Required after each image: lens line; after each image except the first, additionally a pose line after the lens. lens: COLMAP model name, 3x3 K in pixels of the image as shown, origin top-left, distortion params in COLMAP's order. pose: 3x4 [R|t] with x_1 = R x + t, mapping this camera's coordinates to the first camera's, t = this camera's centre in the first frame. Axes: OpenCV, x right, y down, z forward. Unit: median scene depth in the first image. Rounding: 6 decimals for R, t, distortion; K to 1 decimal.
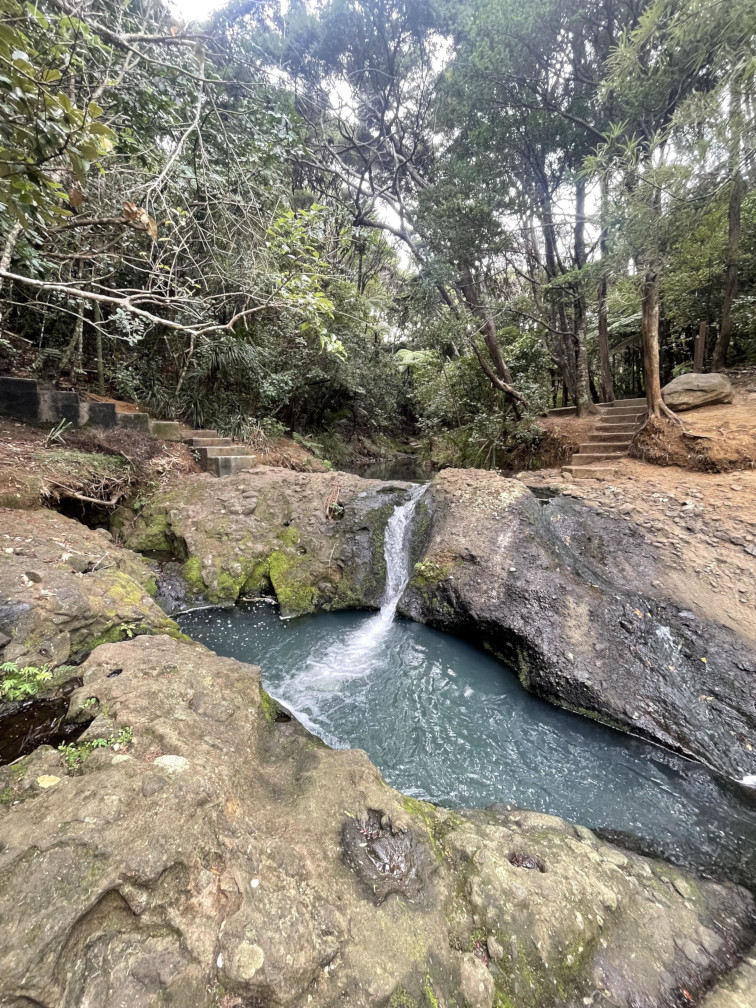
lens RADIAL K [[404.9, 0, 378.3], [0, 404.9, 503.2], [0, 0, 1]] dist [0.001732, -0.001347]
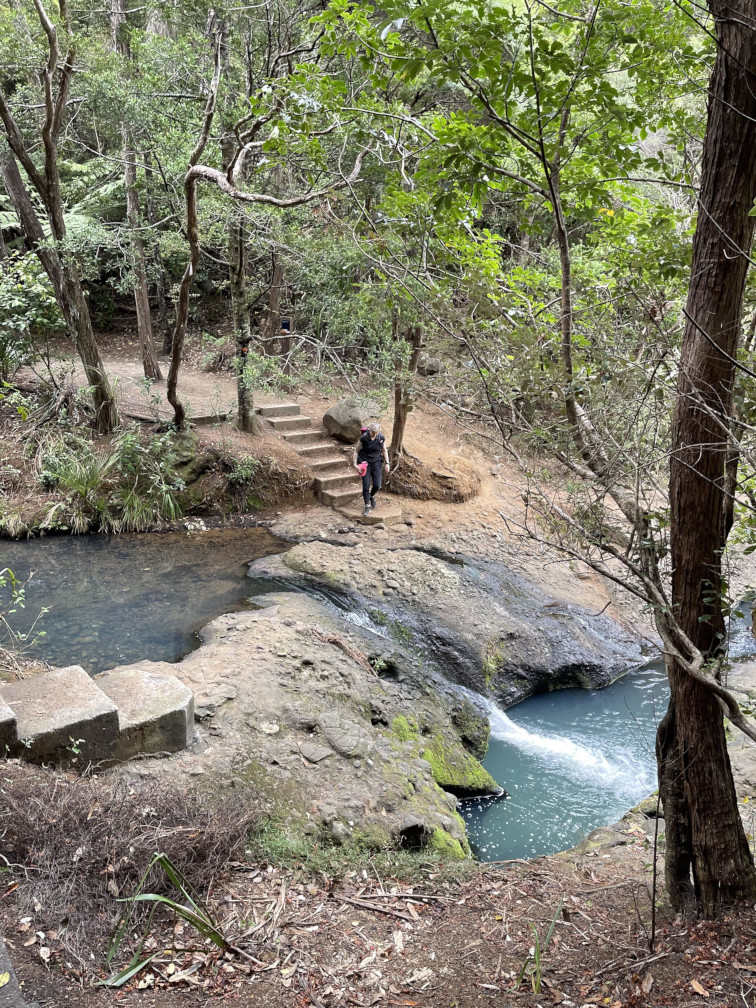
lens RADIAL K [[778.7, 0, 384.8], [0, 778.7, 495.3], [0, 0, 1]] dist [0.035669, -0.081844]
pose [[0.037069, -0.263370, 0.963982, -1.823781], [0.074167, 0.962710, 0.260170, -0.857379], [-0.996557, 0.061852, 0.055221, 1.188143]]
